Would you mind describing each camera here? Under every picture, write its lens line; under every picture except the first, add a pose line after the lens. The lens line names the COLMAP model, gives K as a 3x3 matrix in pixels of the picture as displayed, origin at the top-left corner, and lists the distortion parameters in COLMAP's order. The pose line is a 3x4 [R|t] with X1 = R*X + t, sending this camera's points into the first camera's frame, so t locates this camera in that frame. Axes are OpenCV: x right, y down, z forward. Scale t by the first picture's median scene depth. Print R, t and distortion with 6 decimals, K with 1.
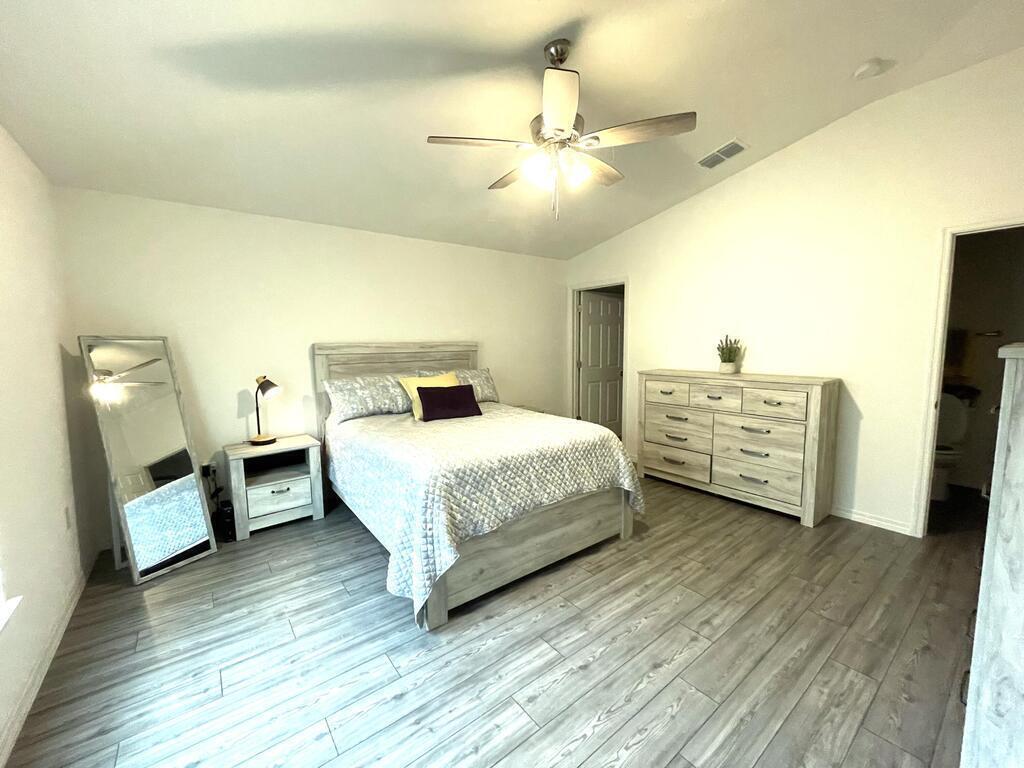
lens RADIAL K [[413.8, 0, 508.7], [0, 413.8, 373.6], [0, 0, 1]] dist [-0.001438, -0.000374]
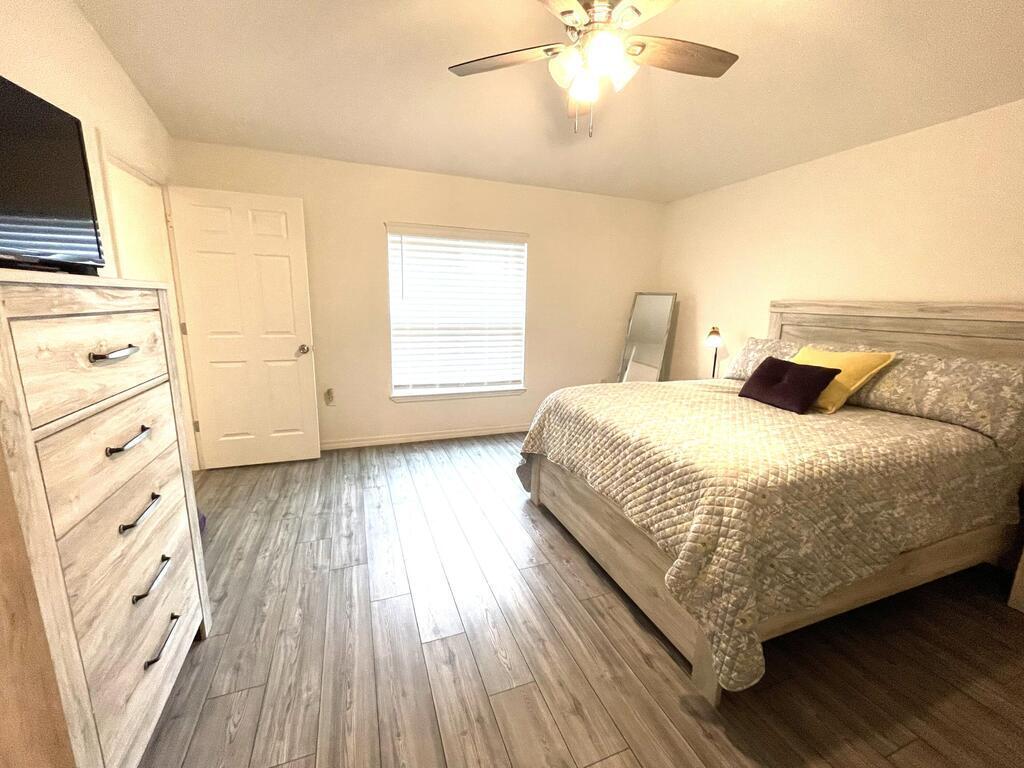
lens RADIAL K [[413.8, 0, 513.6], [0, 413.8, 381.4], [0, 0, 1]] dist [-0.001438, -0.000374]
pose [[-0.277533, 0.186211, -0.942497, 0.869478], [-0.102081, 0.969767, 0.221658, -0.059471], [0.955278, 0.157728, -0.250133, 0.994256]]
